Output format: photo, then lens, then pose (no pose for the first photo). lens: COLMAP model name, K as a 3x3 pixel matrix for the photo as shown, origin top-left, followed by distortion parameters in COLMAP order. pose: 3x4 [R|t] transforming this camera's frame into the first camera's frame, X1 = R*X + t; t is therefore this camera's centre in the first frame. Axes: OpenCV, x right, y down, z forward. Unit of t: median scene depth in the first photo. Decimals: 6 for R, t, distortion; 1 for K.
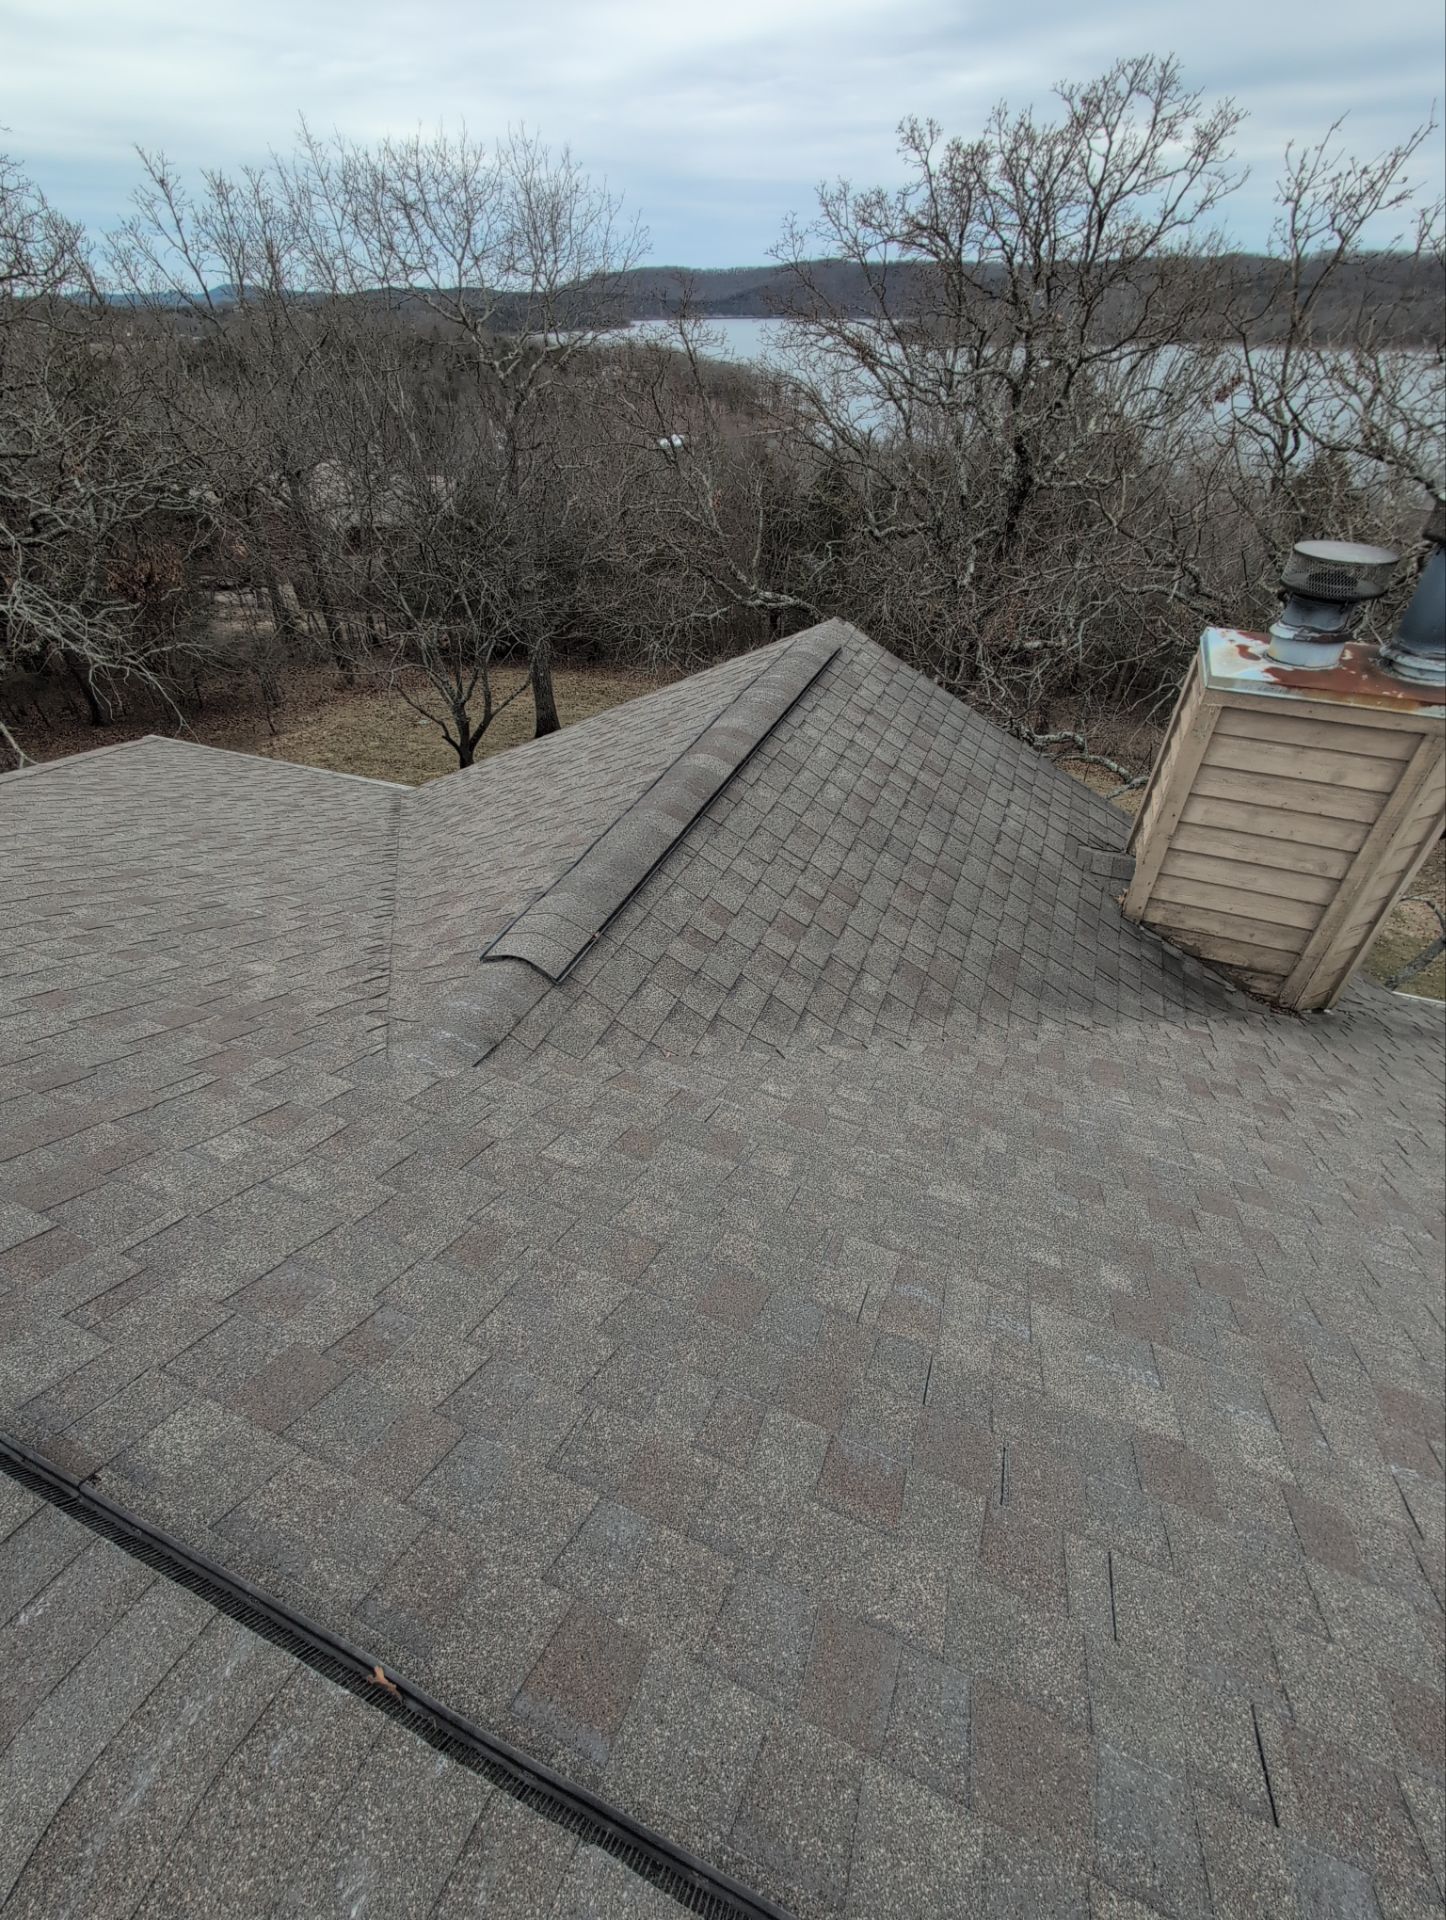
lens RADIAL K [[813.1, 0, 721.7], [0, 813.1, 958.6], [0, 0, 1]] dist [-0.000741, 0.001228]
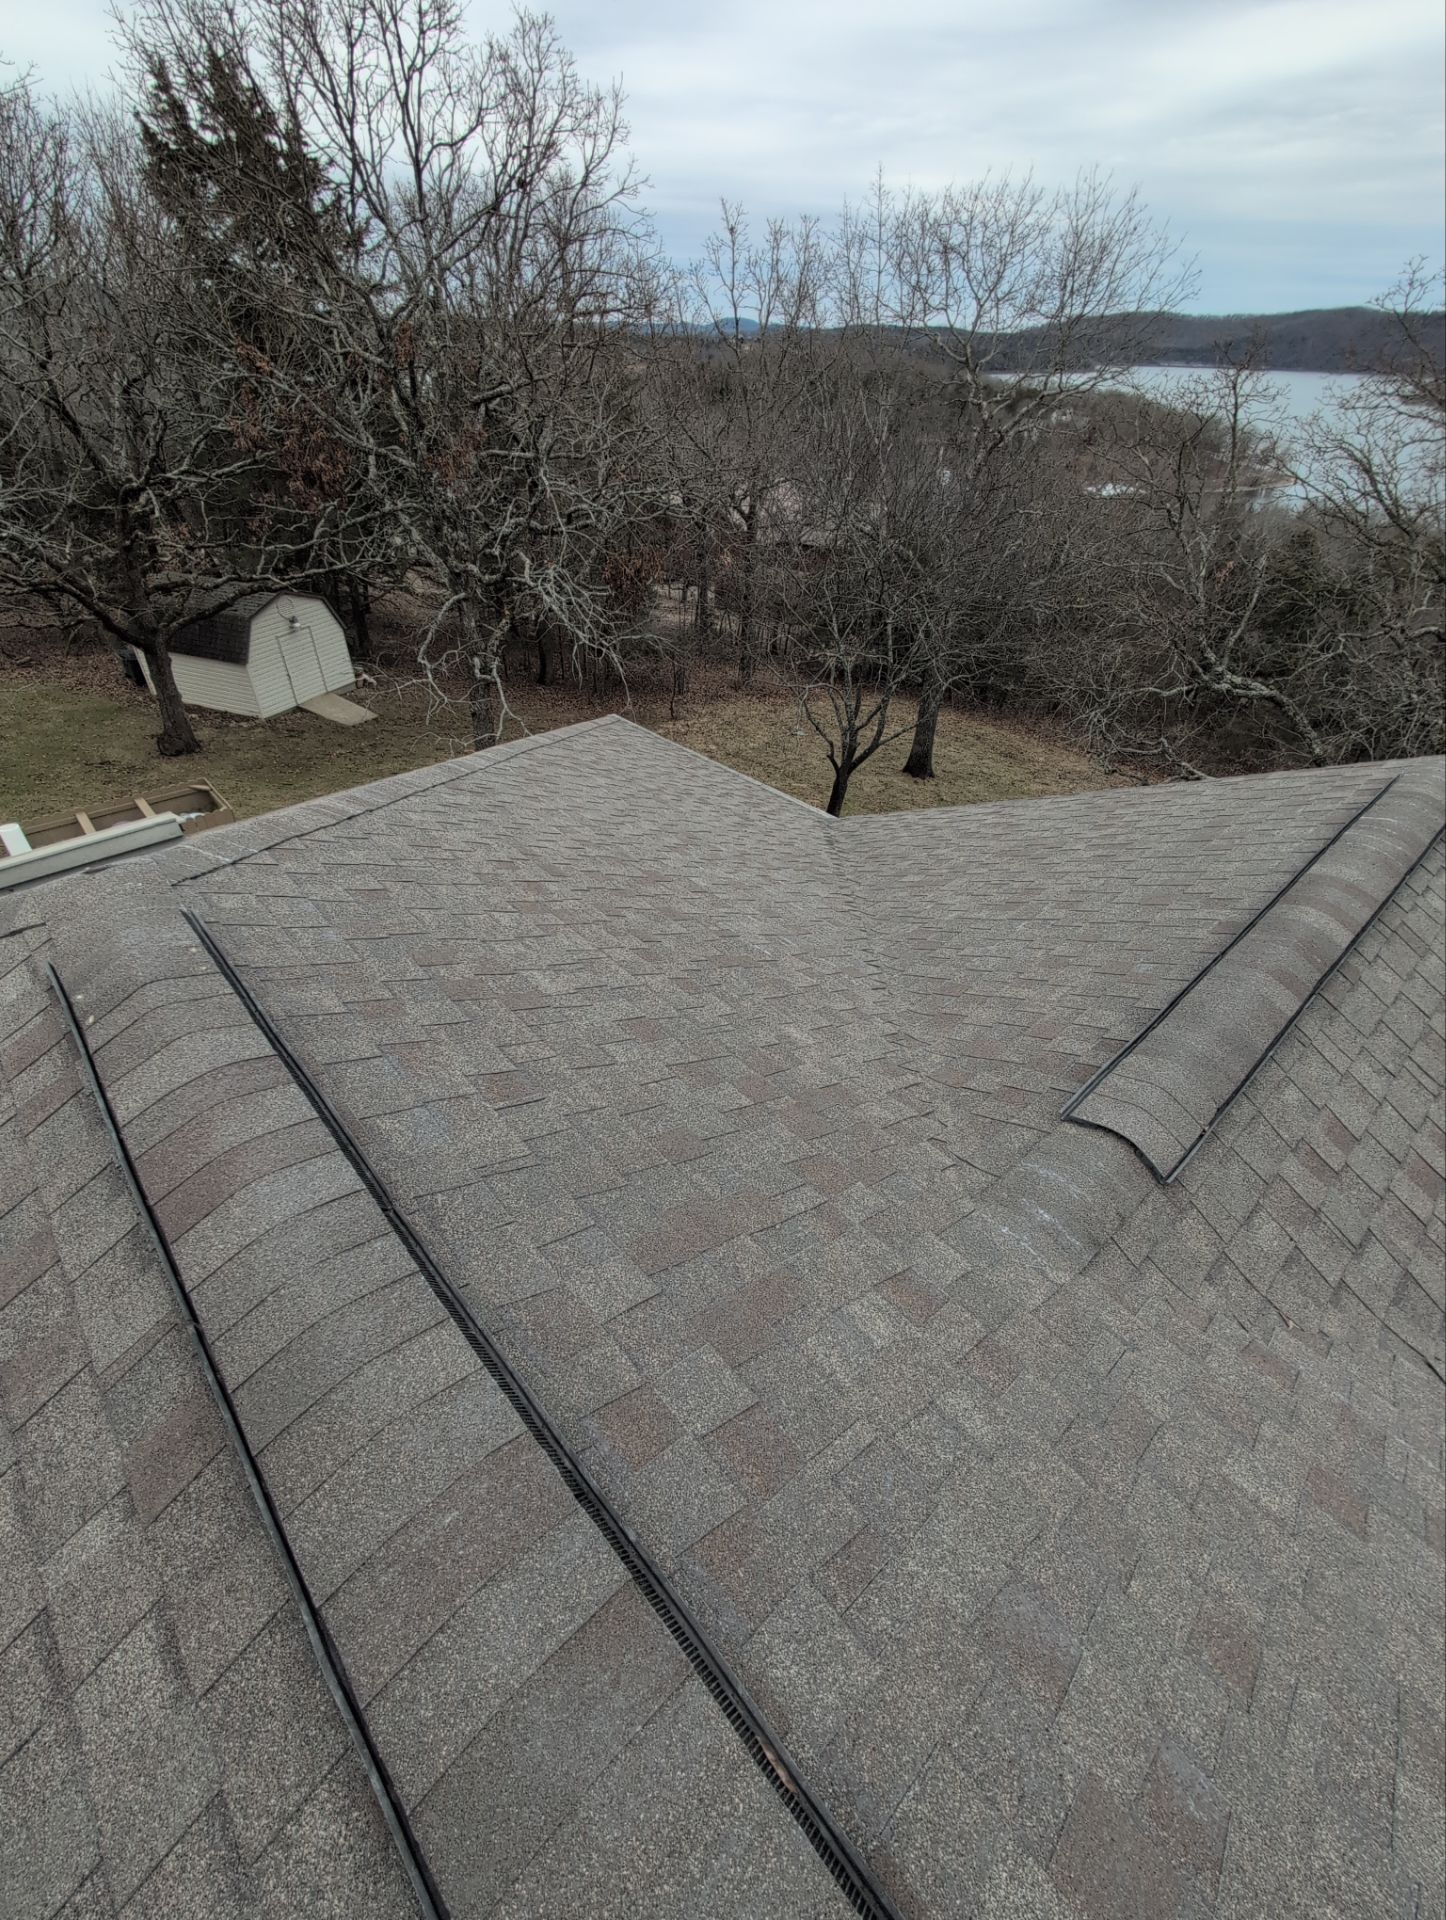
lens RADIAL K [[813.1, 0, 722.6], [0, 813.1, 956.7], [0, 0, 1]] dist [-0.000741, 0.001228]
pose [[0.904595, 0.279903, -0.321500, -0.239040], [-0.289681, 0.956953, 0.018071, -0.043267], [0.312719, 0.076785, 0.946737, 0.046140]]
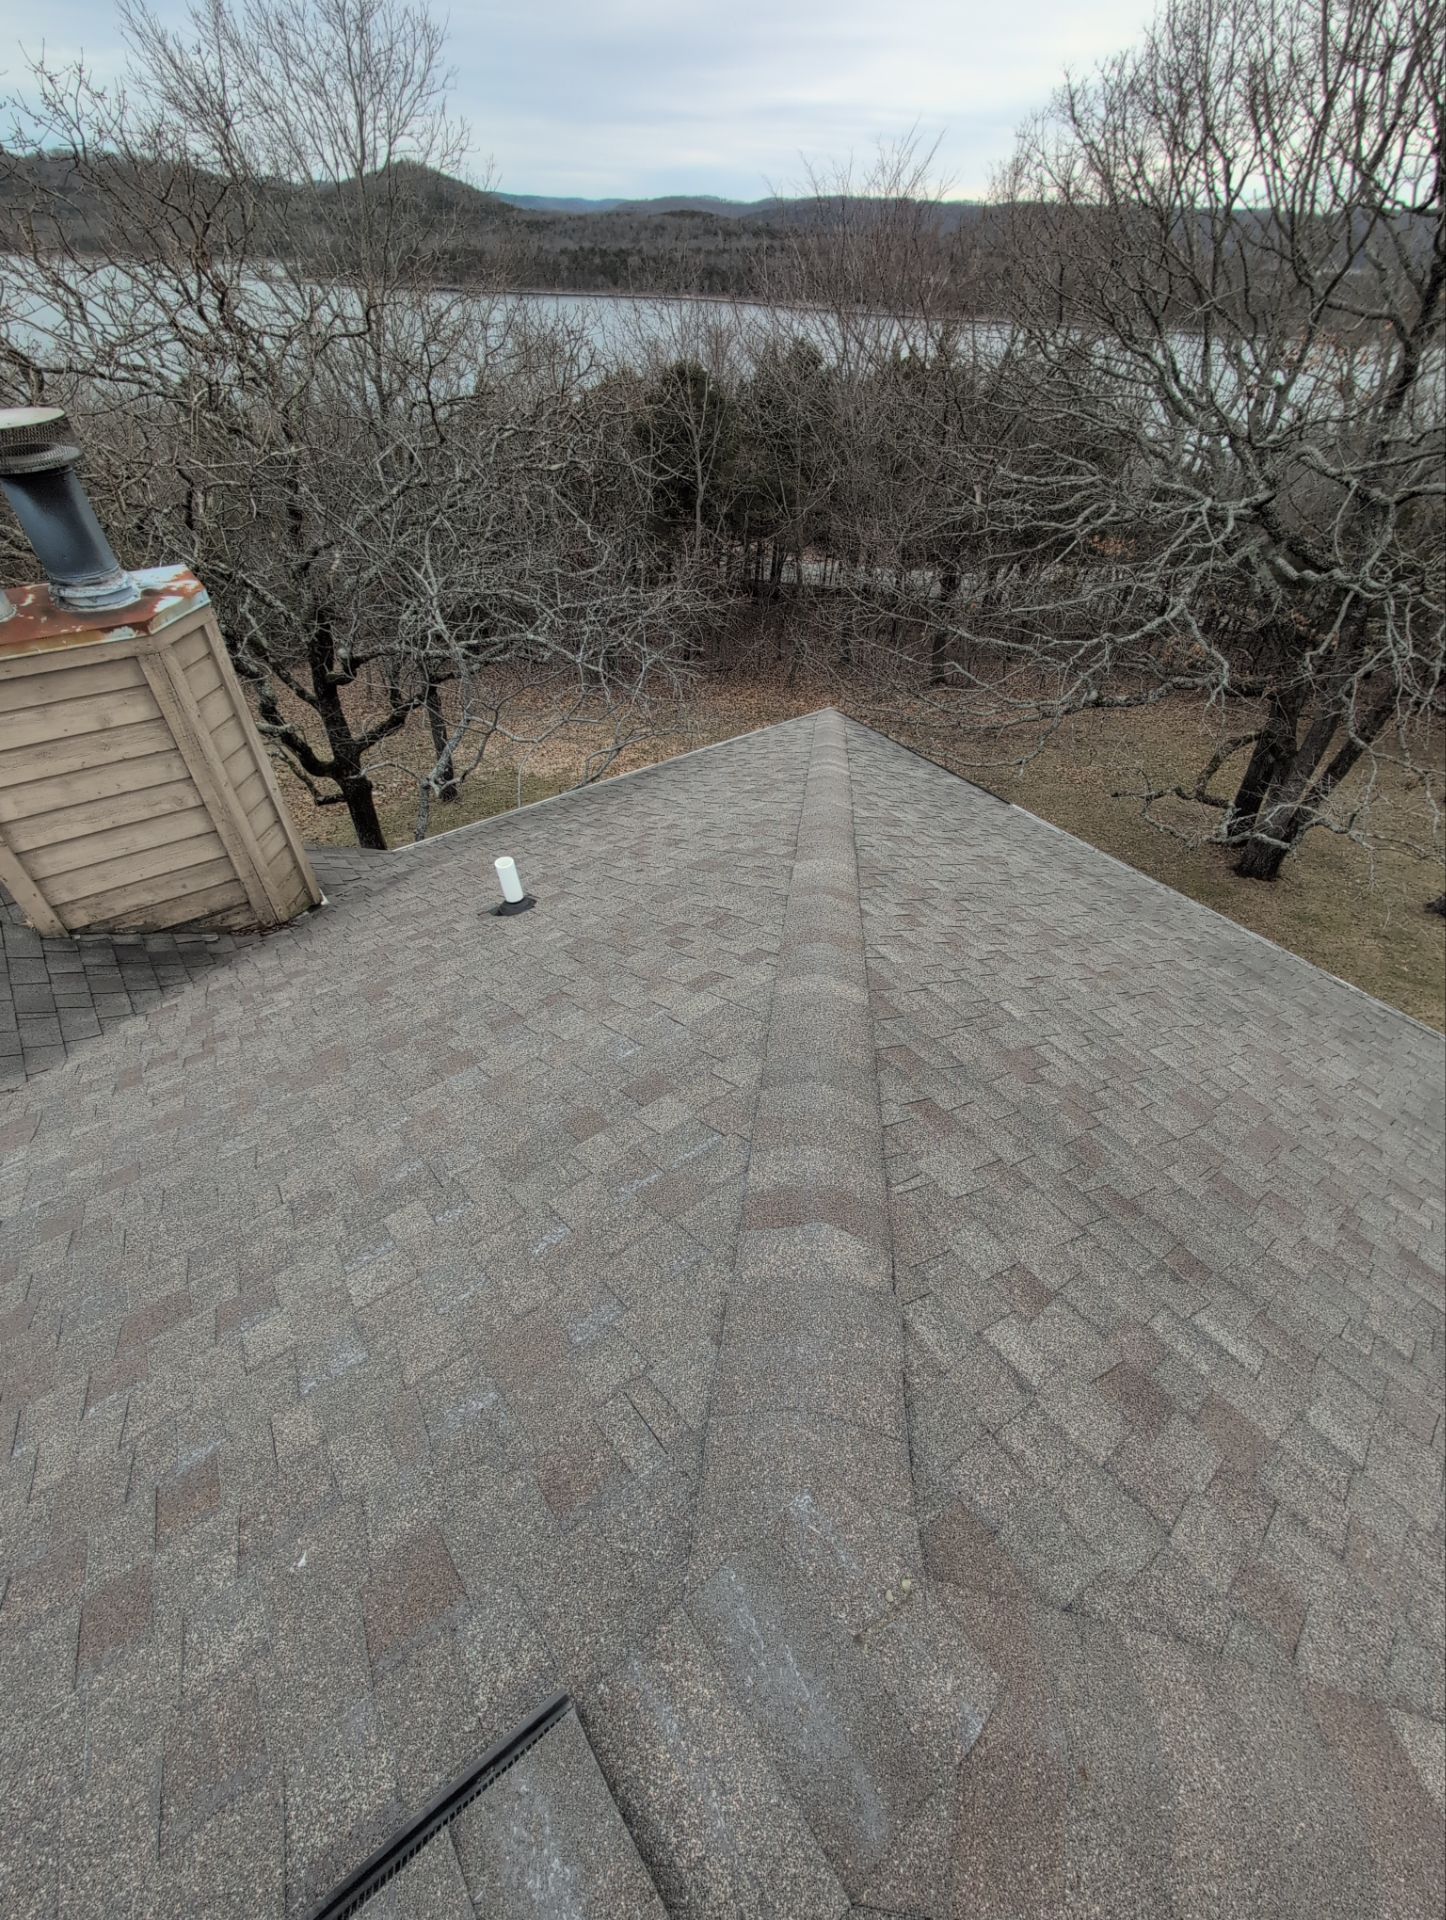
lens RADIAL K [[813.1, 0, 721.0], [0, 813.1, 959.8], [0, 0, 1]] dist [-0.000741, 0.001228]
pose [[0.516055, -0.558153, 0.649732, 0.292855], [0.512936, 0.808867, 0.287455, 0.092077], [-0.685991, 0.184928, 0.703717, -0.121388]]
